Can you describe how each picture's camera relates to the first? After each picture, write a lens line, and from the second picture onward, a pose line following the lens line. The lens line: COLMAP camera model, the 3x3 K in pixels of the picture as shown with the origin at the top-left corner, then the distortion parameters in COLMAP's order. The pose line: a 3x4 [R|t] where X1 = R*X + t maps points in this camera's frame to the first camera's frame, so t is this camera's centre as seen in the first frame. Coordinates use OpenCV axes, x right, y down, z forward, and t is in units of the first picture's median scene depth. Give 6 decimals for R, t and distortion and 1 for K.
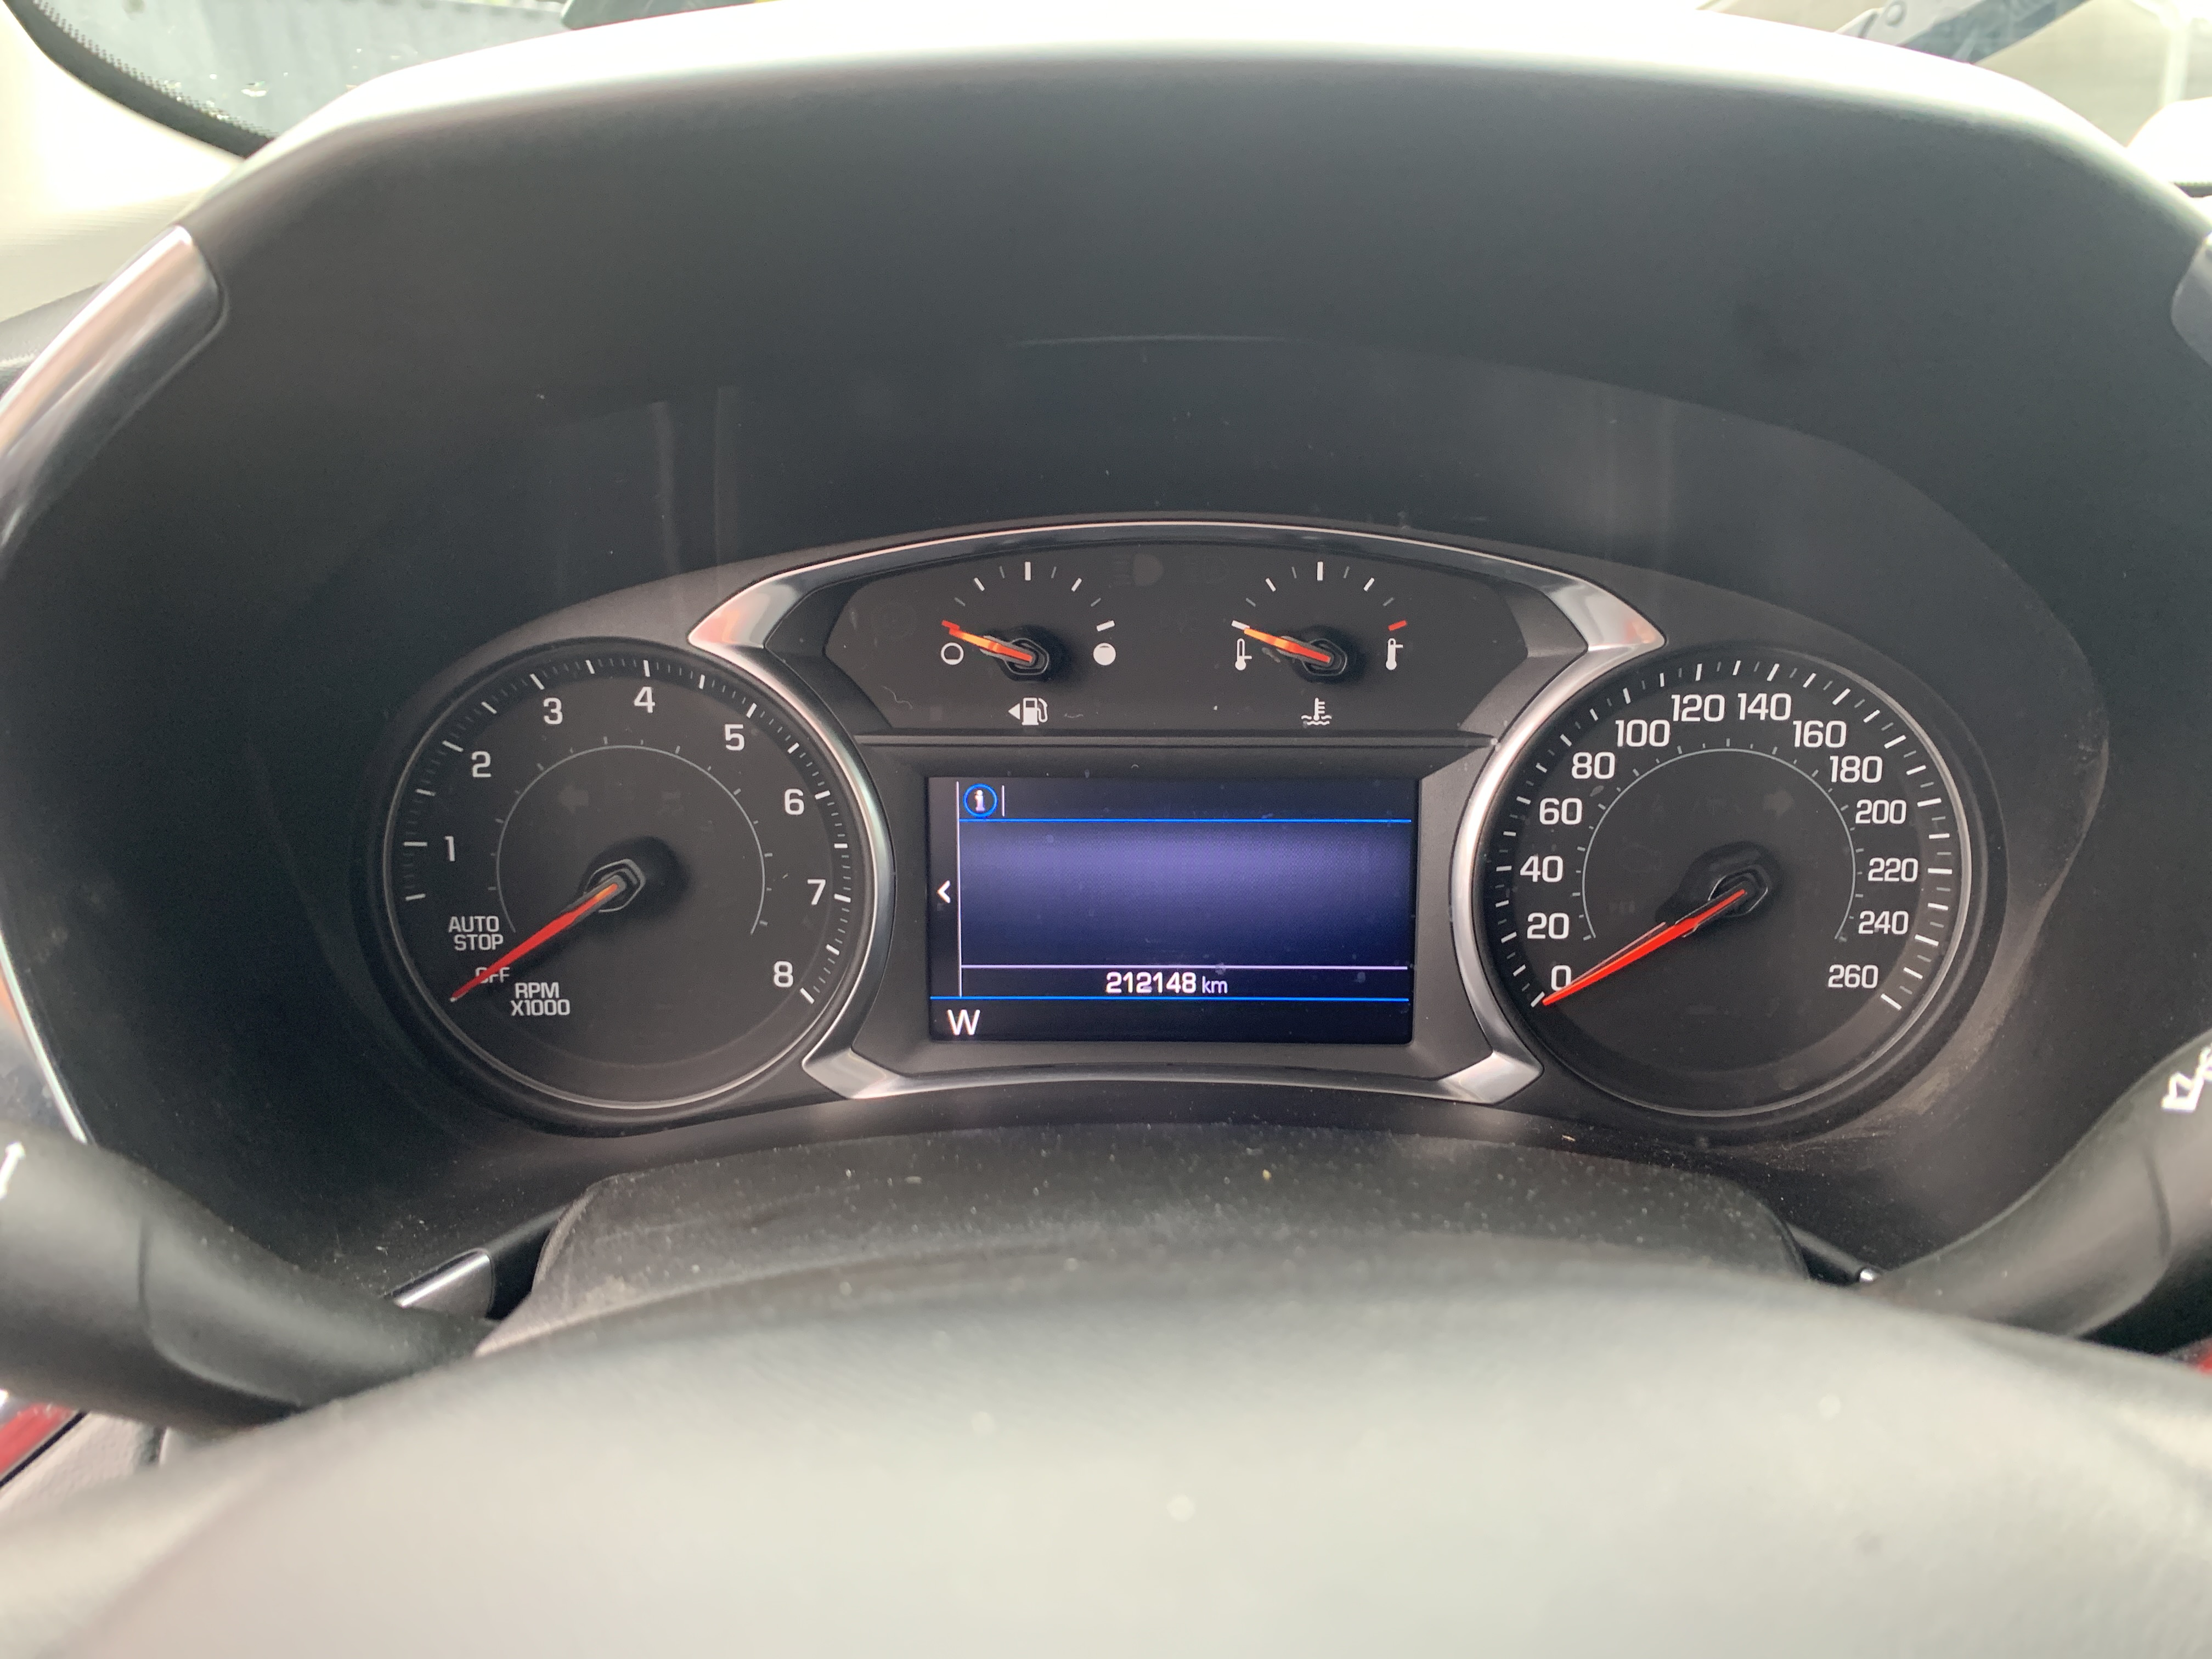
lens RADIAL K [[1709.6, 0, 1115.7], [0, 1709.6, 826.6], [0, 0, 1]] dist [0.005830, -0.014724]
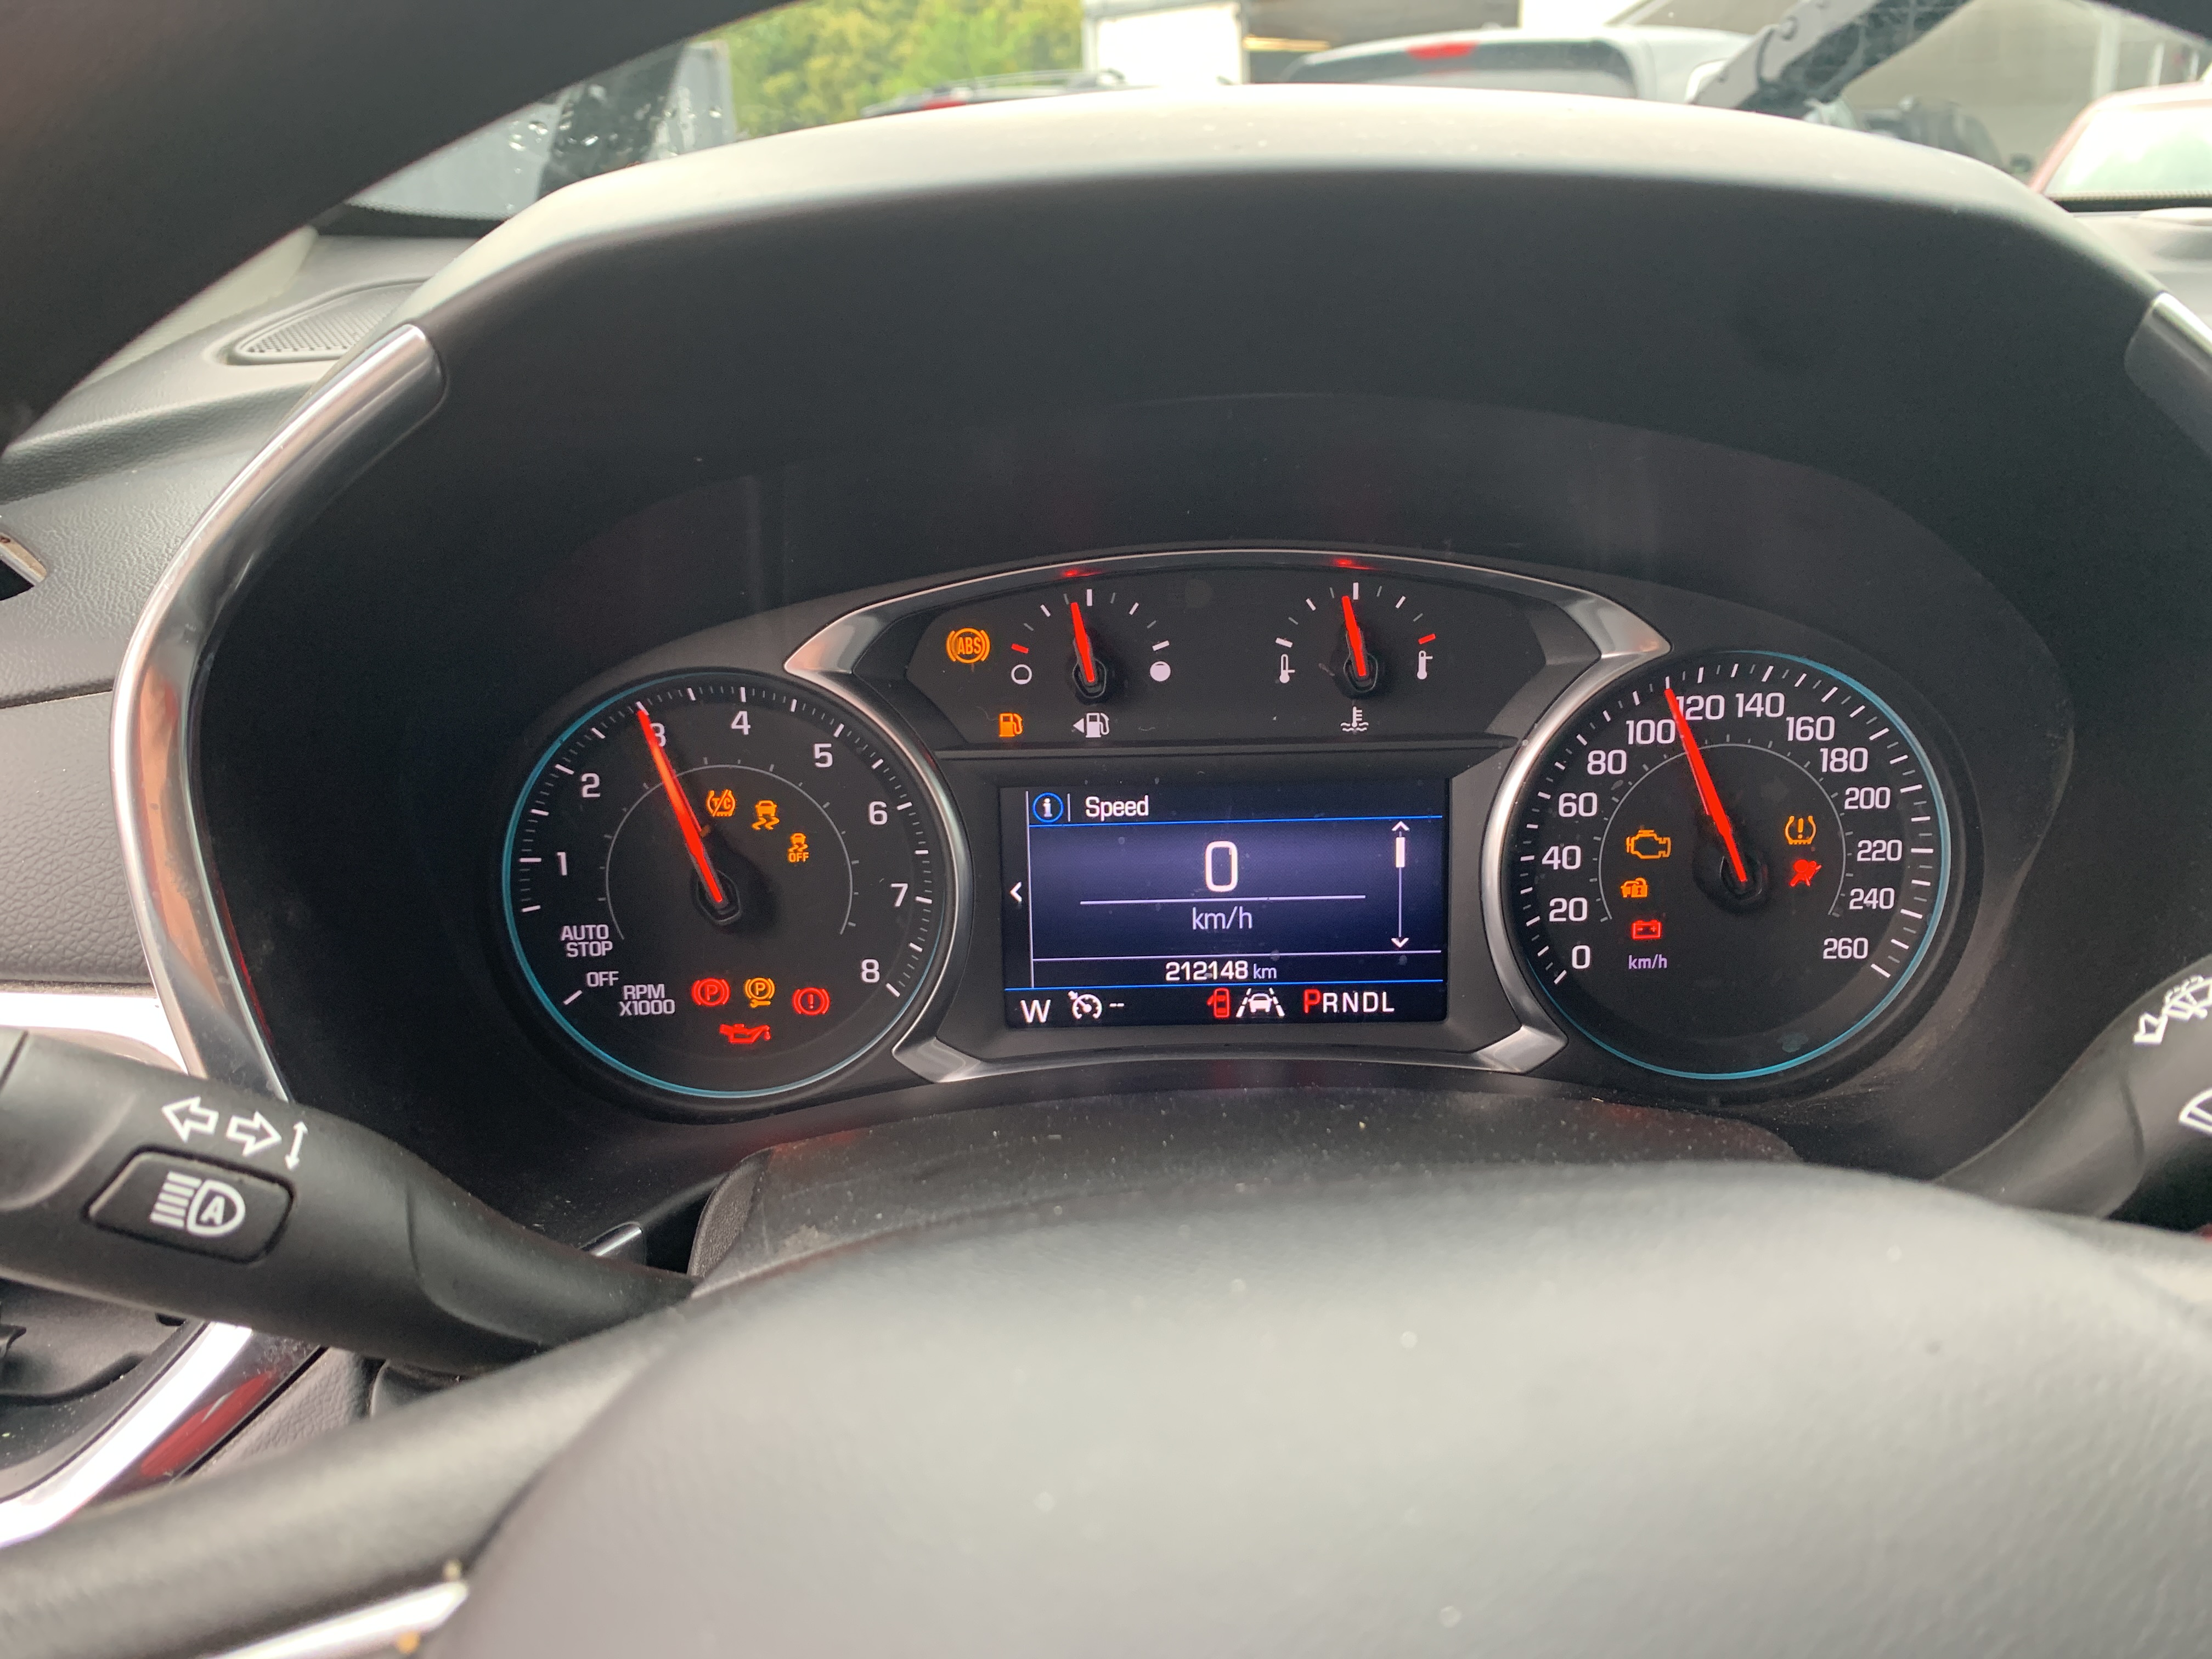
lens RADIAL K [[1709.6, 0, 1097.8], [0, 1709.6, 827.3], [0, 0, 1]] dist [0.005830, -0.014724]
pose [[0.999603, -0.024454, 0.014022, -0.064592], [0.024508, 0.999693, -0.003672, 0.002141], [-0.013928, 0.004014, 0.999895, -0.095081]]
